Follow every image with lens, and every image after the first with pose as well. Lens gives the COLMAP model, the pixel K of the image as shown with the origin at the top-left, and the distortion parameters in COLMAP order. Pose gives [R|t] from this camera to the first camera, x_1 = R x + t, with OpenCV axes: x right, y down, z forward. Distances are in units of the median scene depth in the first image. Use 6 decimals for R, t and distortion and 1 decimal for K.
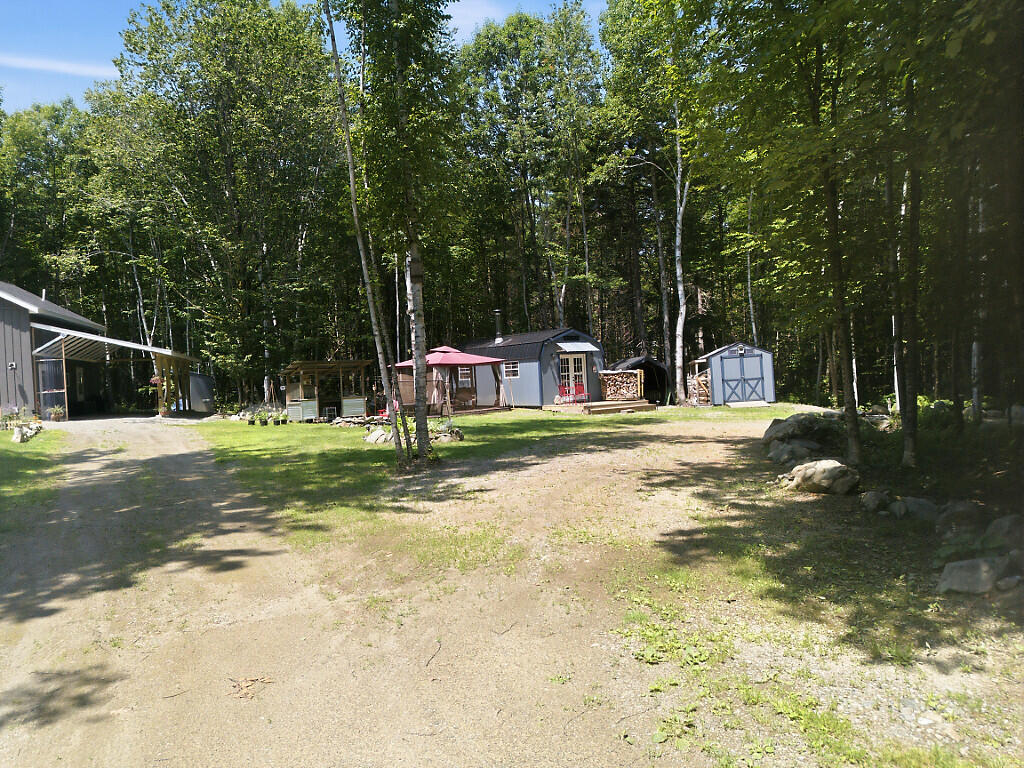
lens RADIAL K [[727.7, 0, 512.0], [0, 727.7, 384.0], [0, 0, 1]] dist [0.027056, -0.005262]
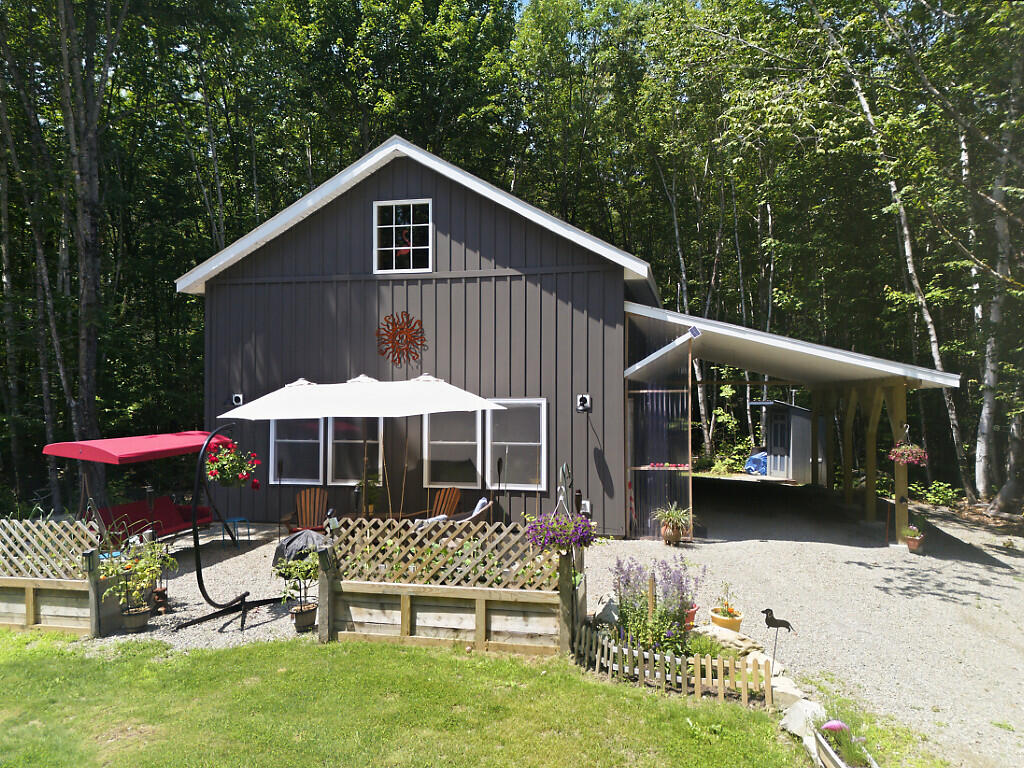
lens RADIAL K [[767.0, 0, 512.0], [0, 767.0, 384.0], [0, 0, 1]] dist [0.027224, -0.008364]
pose [[0.867196, 0.039723, -0.496380, -0.479754], [-0.045781, 0.998951, -0.000040, -0.033161], [0.495858, 0.022759, 0.868105, 0.573805]]
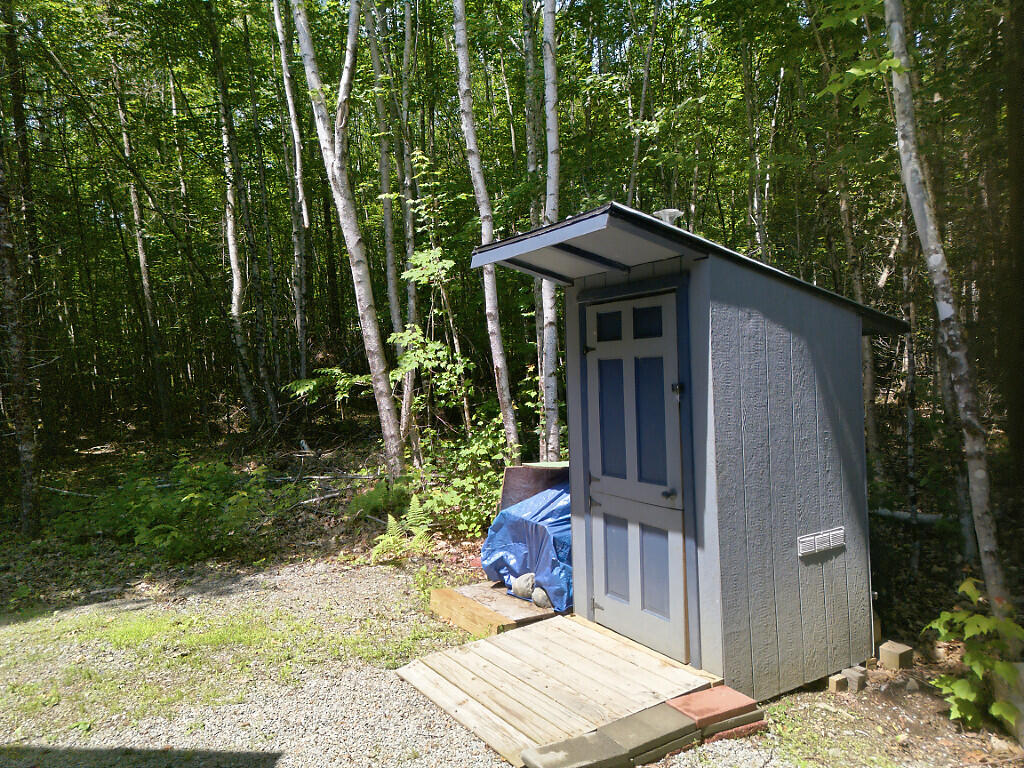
lens RADIAL K [[767.0, 0, 512.0], [0, 767.0, 384.0], [0, 0, 1]] dist [0.027224, -0.008364]
pose [[0.971220, 0.014876, -0.237718, -0.541115], [-0.004100, 0.998944, 0.045763, -0.021529], [0.238148, -0.043471, 0.970256, 0.870100]]
